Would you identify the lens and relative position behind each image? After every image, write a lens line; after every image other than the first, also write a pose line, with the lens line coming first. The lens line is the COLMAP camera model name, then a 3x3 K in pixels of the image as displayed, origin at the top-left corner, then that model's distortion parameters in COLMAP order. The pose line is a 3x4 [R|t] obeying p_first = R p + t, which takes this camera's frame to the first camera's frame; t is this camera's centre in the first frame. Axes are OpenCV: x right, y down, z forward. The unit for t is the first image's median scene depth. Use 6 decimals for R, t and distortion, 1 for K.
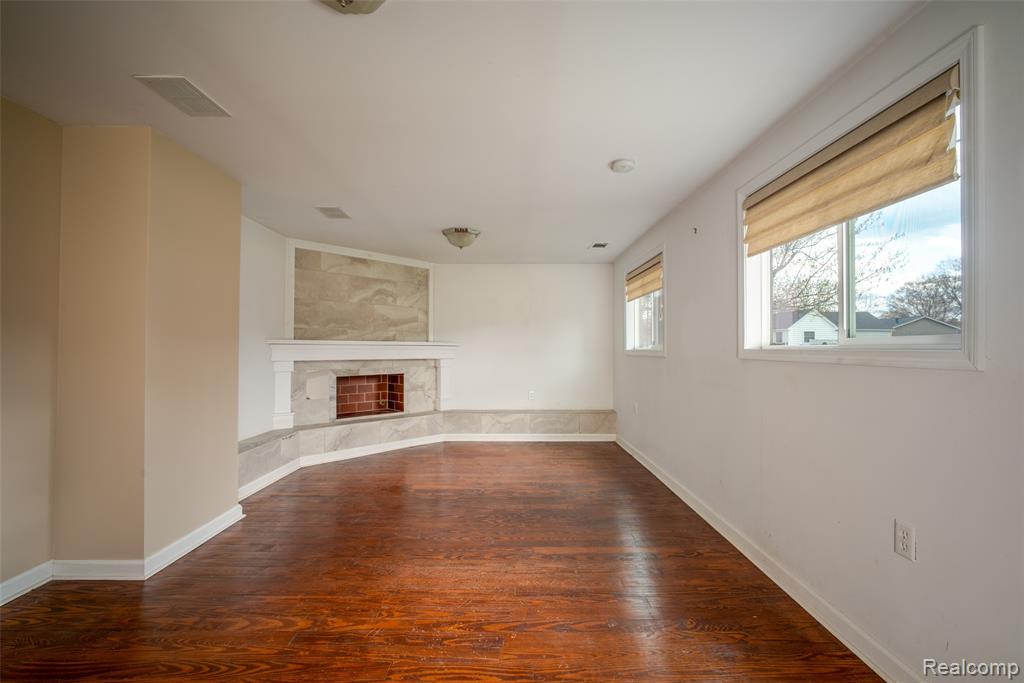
lens RADIAL K [[434.6, 0, 512.7], [0, 434.6, 344.6], [0, 0, 1]] dist [-0.021828, 0.004169]
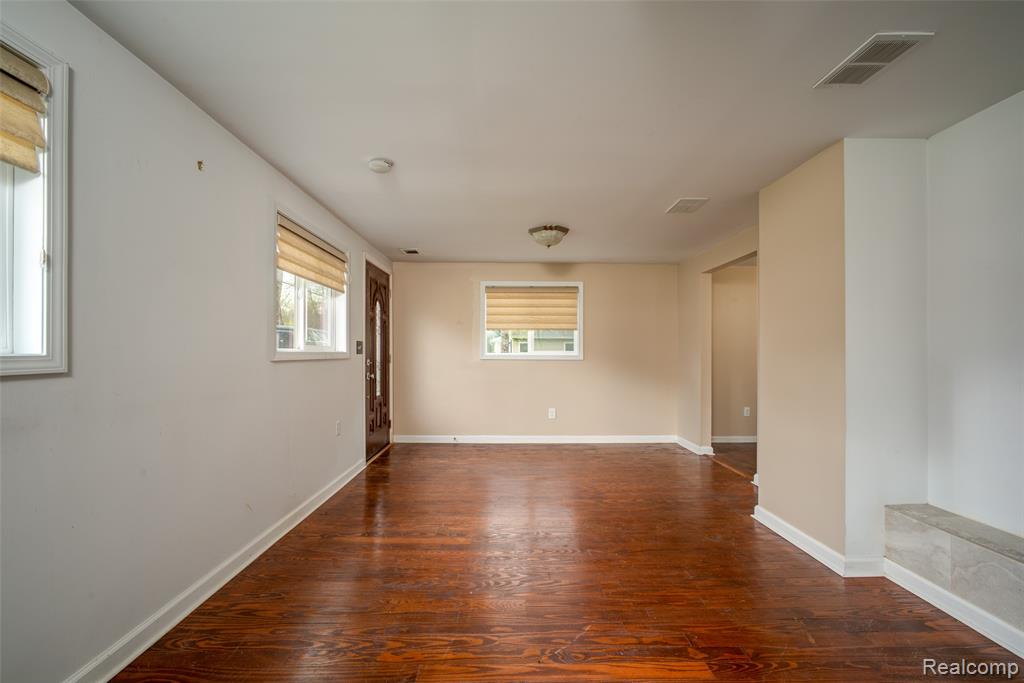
lens RADIAL K [[434.6, 0, 506.2], [0, 434.6, 348.4], [0, 0, 1]] dist [-0.021828, 0.004169]
pose [[-0.999971, -0.007620, 0.000069, -0.016684], [-0.007620, 0.999878, -0.013642, 0.007448], [0.000035, -0.013642, -0.999907, 1.012076]]
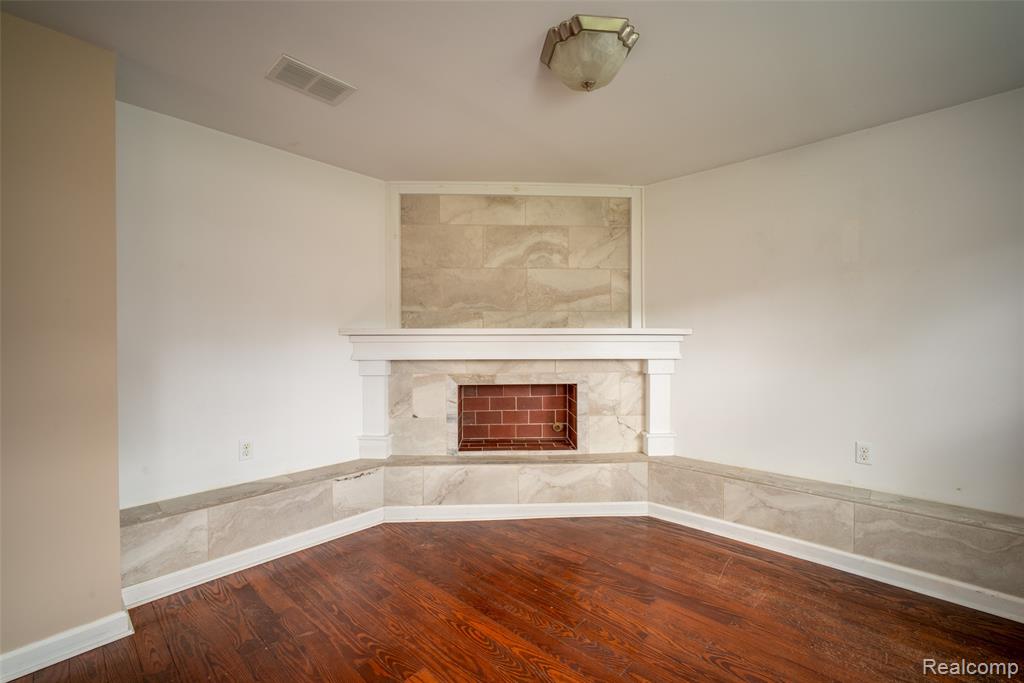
lens RADIAL K [[434.6, 0, 519.4], [0, 434.6, 343.7], [0, 0, 1]] dist [-0.021828, 0.004169]
pose [[0.738920, 0.000675, -0.673793, 0.084470], [0.013021, 0.999798, 0.015281, 0.003800], [0.673667, -0.020064, 0.738763, 0.543780]]
